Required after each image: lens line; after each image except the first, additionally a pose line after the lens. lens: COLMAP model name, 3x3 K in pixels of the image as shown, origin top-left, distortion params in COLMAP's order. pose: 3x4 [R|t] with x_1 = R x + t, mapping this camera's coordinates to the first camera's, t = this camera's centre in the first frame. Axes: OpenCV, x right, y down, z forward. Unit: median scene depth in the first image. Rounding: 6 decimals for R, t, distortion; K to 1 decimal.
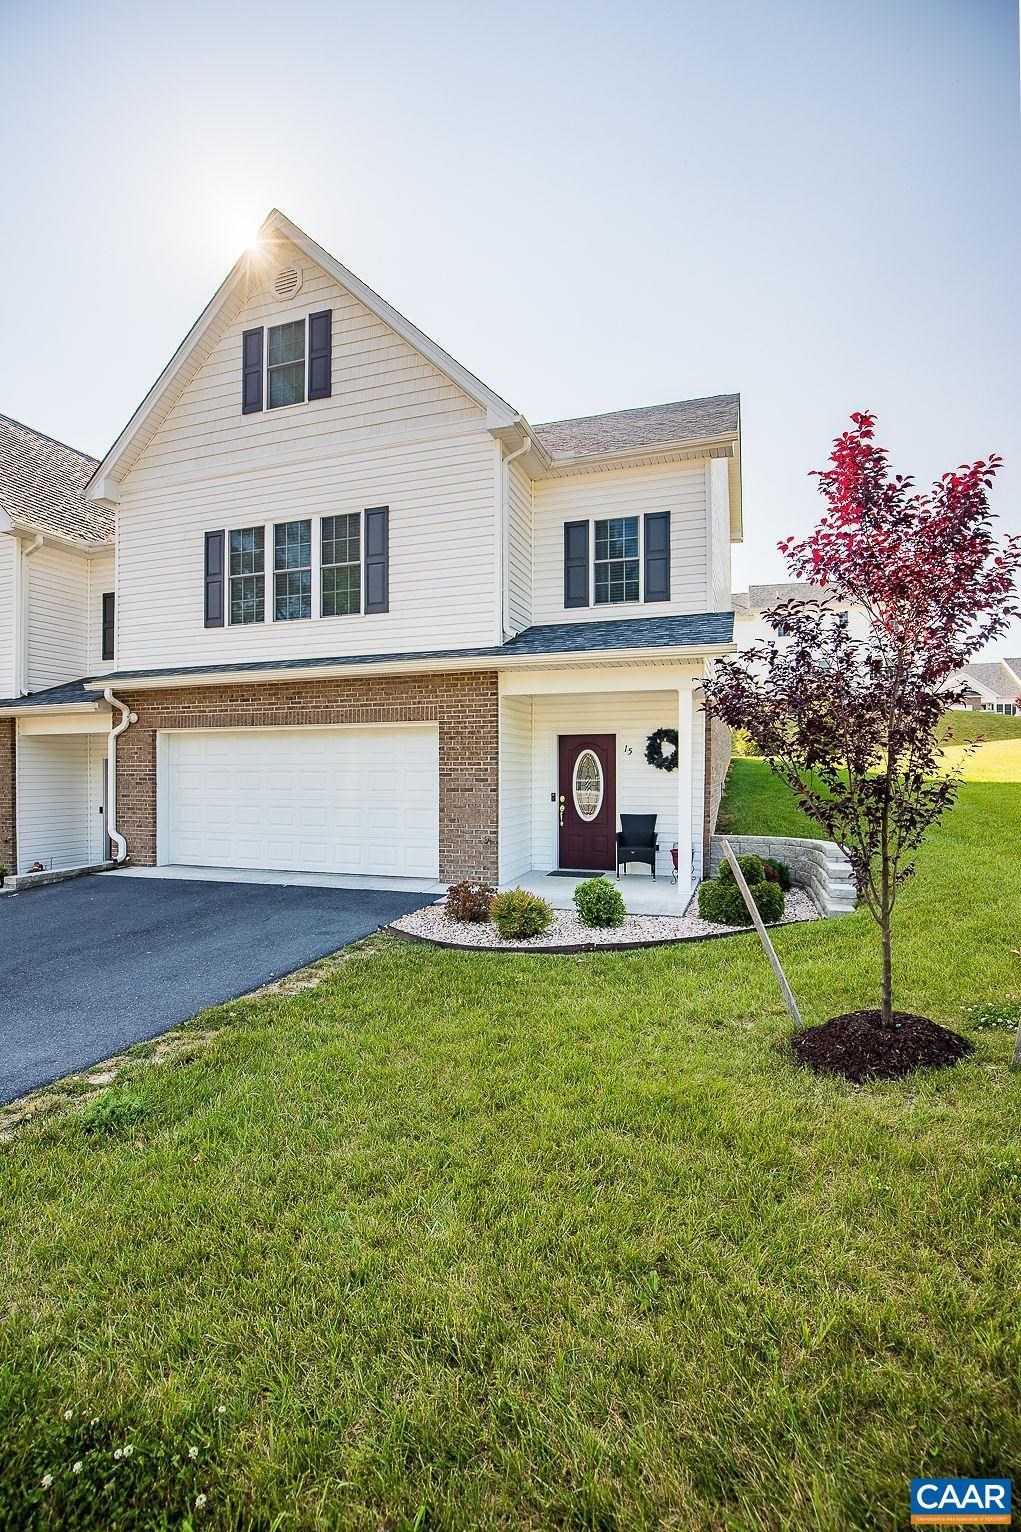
lens RADIAL K [[703.5, 0, 513.9], [0, 703.5, 769.1], [0, 0, 1]] dist [-0.037502, -0.000520]
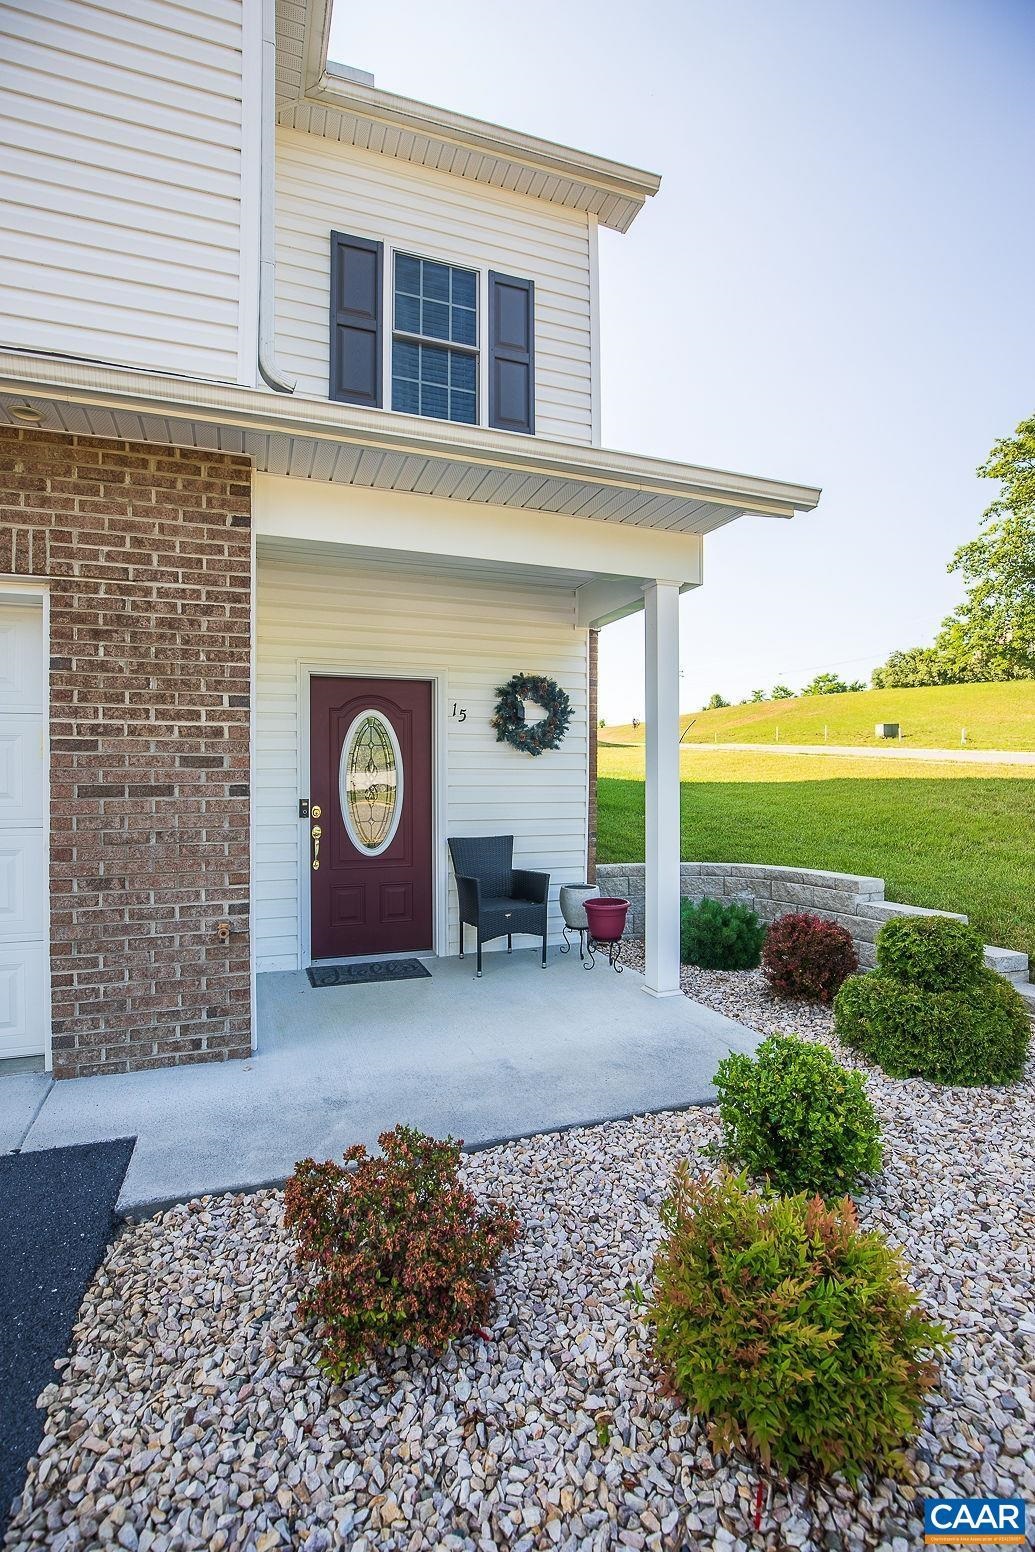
lens RADIAL K [[712.7, 0, 511.2], [0, 712.7, 780.8], [0, 0, 1]] dist [-0.037502, -0.000520]
pose [[0.782376, 0.000484, 0.622806, -0.131589], [0.000283, 0.999999, -0.001133, 0.023174], [-0.622806, 0.001063, 0.782375, 0.576340]]
